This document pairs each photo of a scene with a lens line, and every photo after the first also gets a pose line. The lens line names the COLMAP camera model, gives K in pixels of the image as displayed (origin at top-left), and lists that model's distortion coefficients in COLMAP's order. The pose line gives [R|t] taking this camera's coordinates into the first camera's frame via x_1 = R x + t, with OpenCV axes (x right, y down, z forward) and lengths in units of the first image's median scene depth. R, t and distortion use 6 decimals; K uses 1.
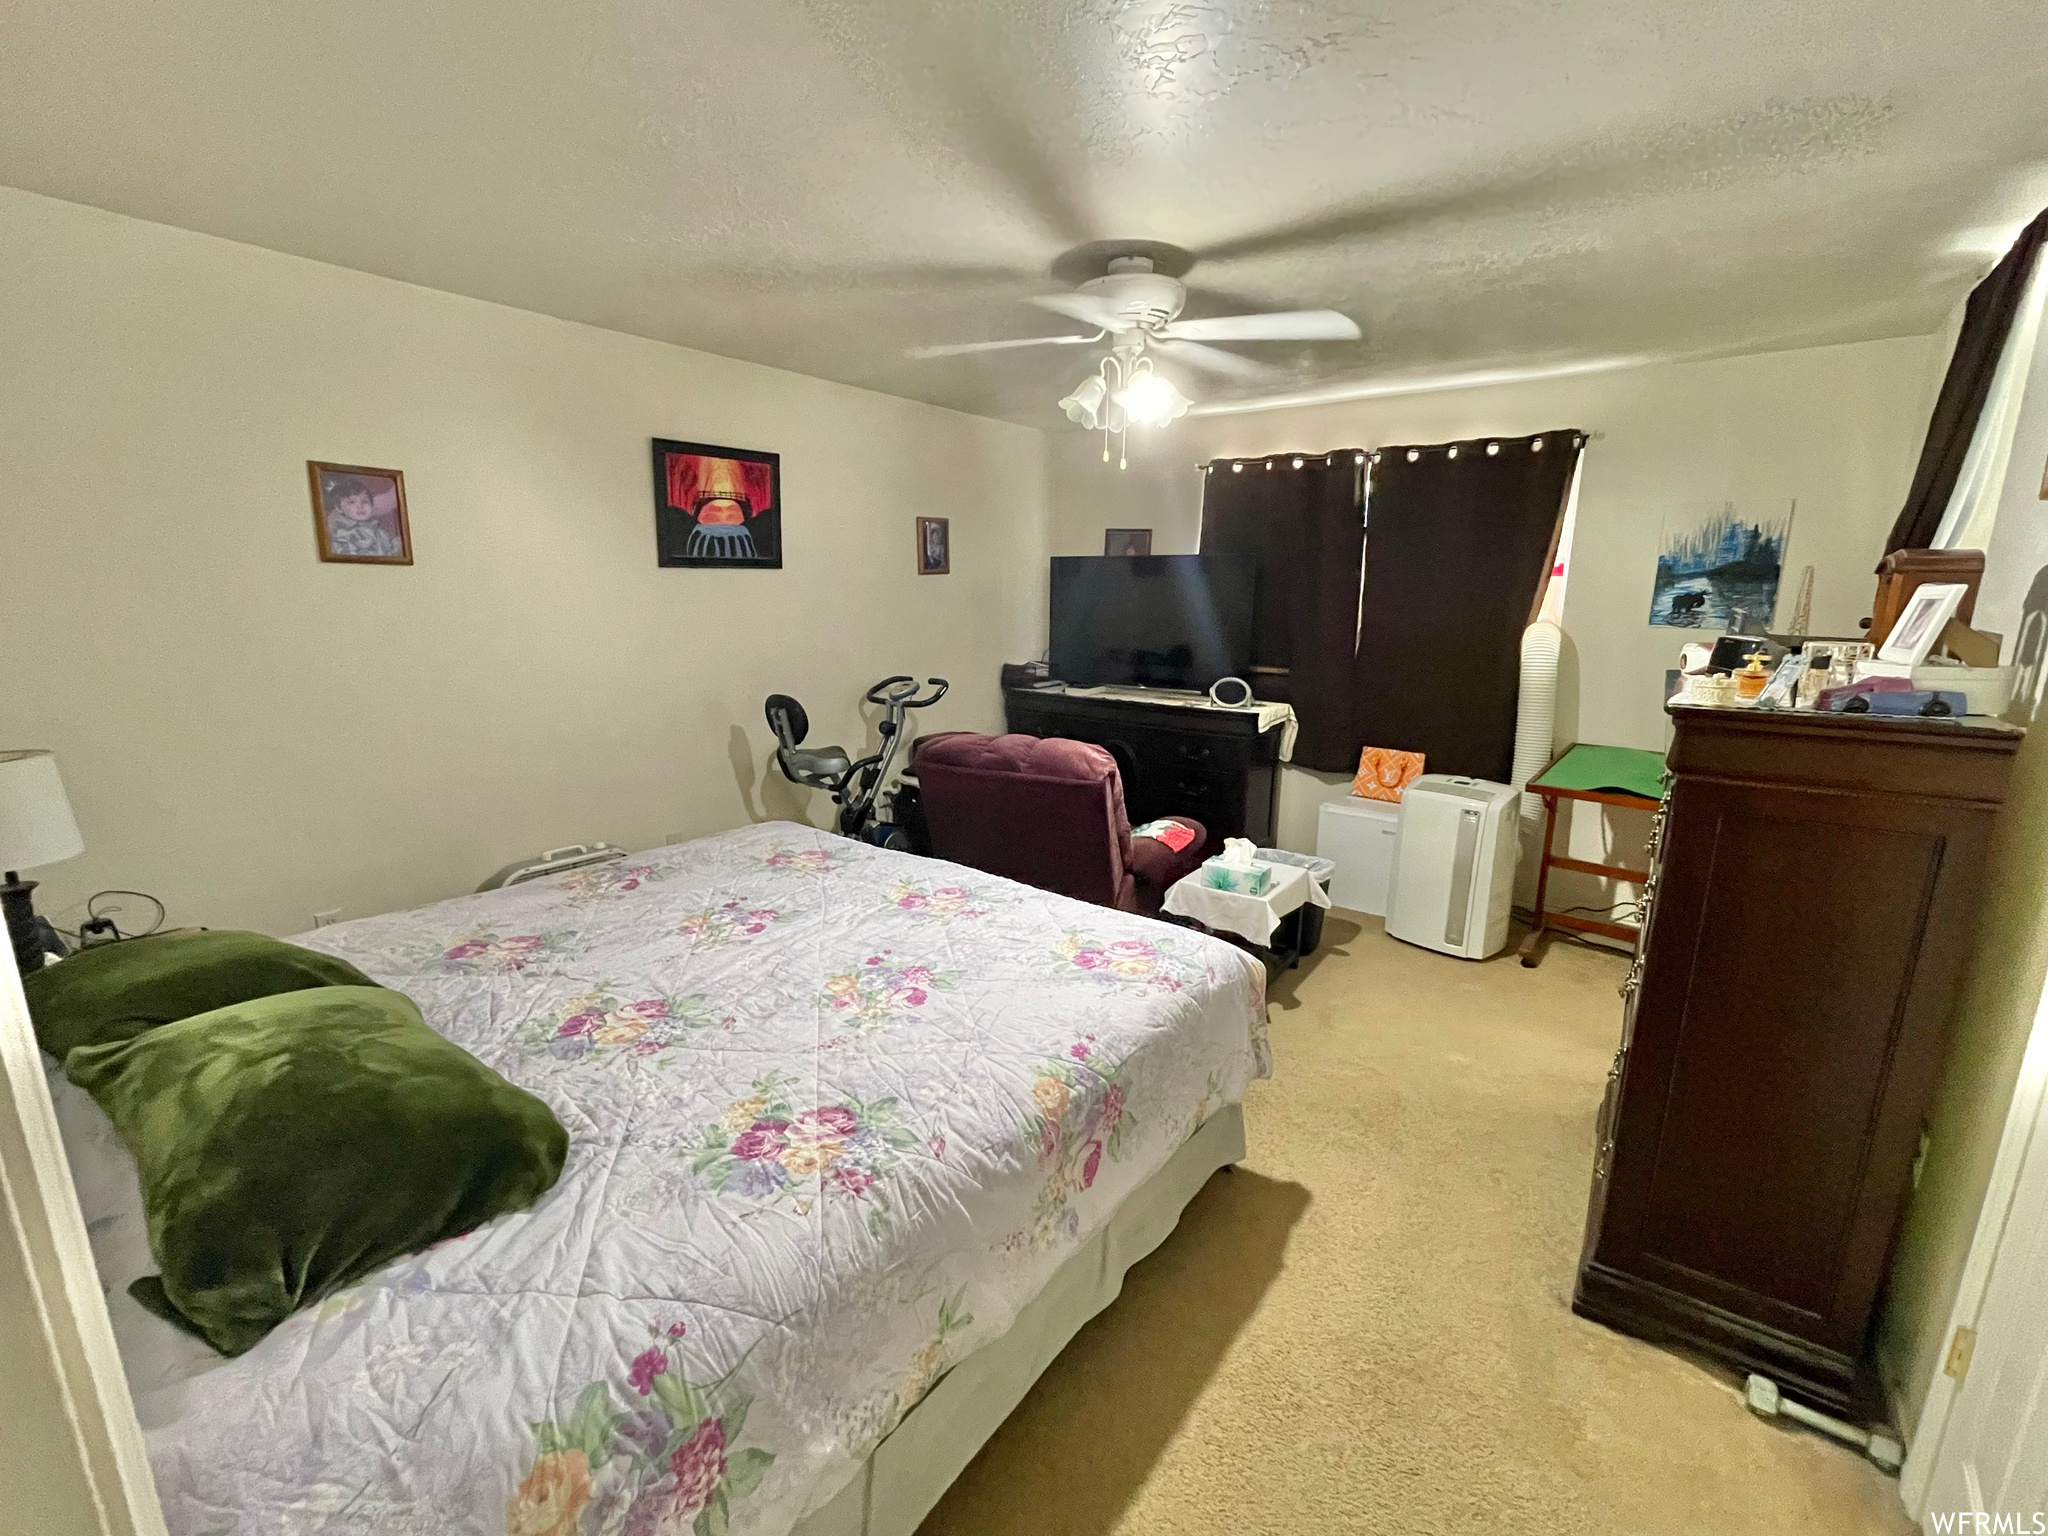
lens RADIAL K [[876.2, 0, 1020.5], [0, 876.2, 774.5], [0, 0, 1]] dist [-0.001100, -0.001394]
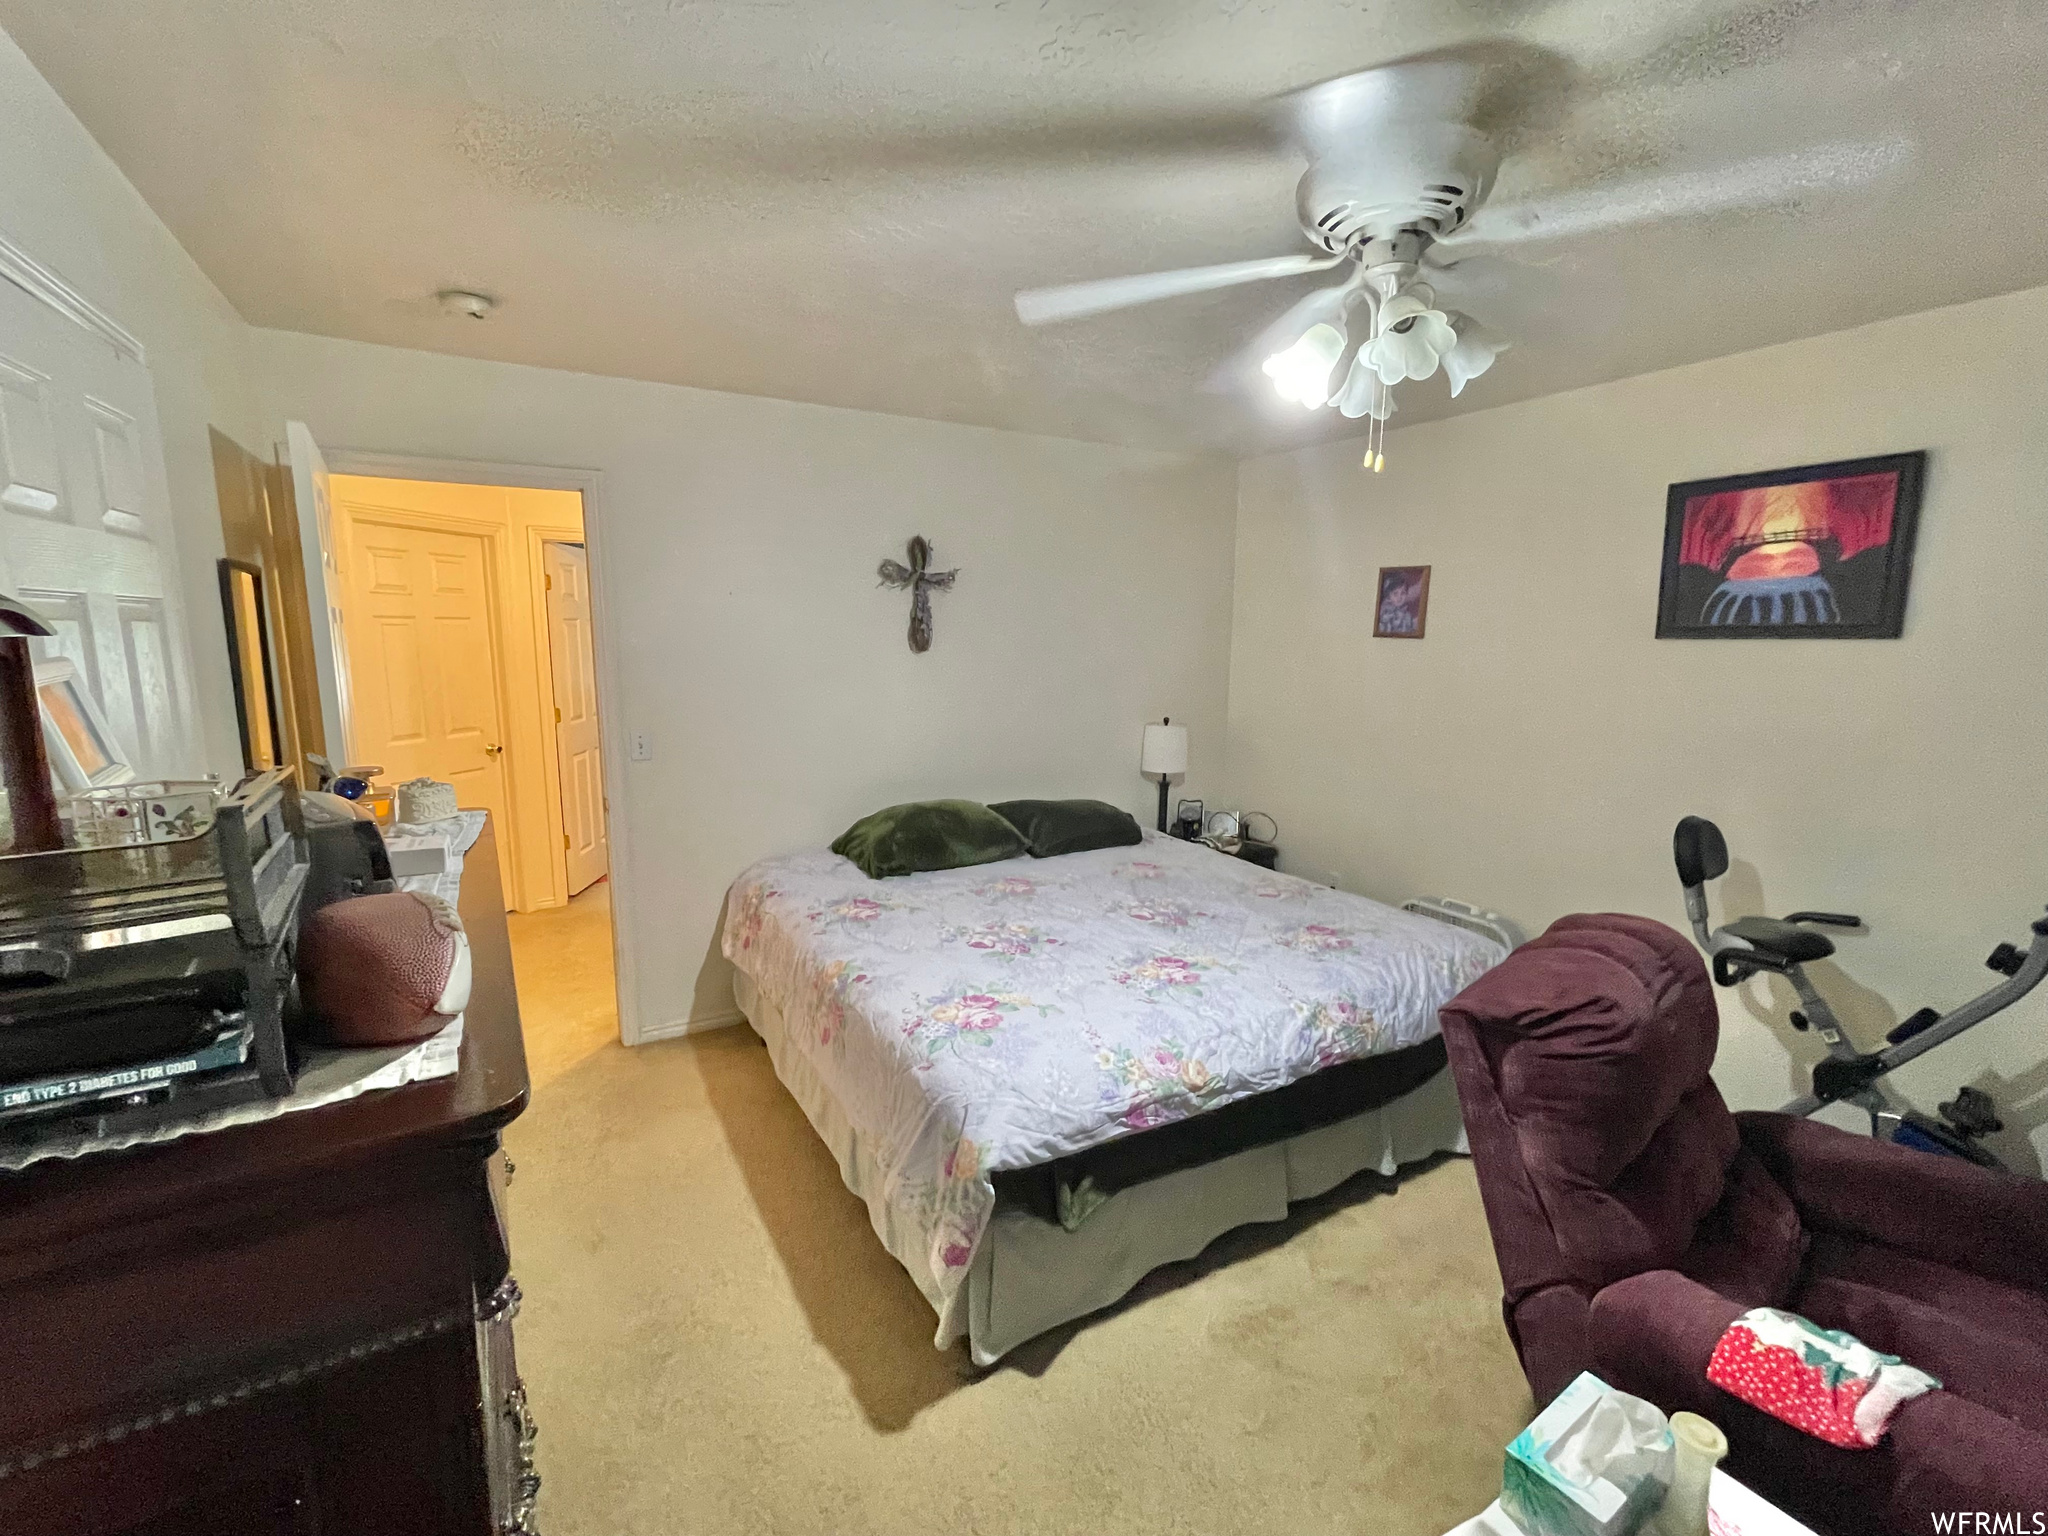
lens RADIAL K [[876.2, 0, 1016.5], [0, 876.2, 766.8], [0, 0, 1]] dist [-0.001100, -0.001394]
pose [[-0.376022, 0.129731, -0.917484, 0.594896], [-0.208619, 0.952877, 0.220236, -0.180962], [0.902821, 0.274218, -0.331238, 0.777541]]
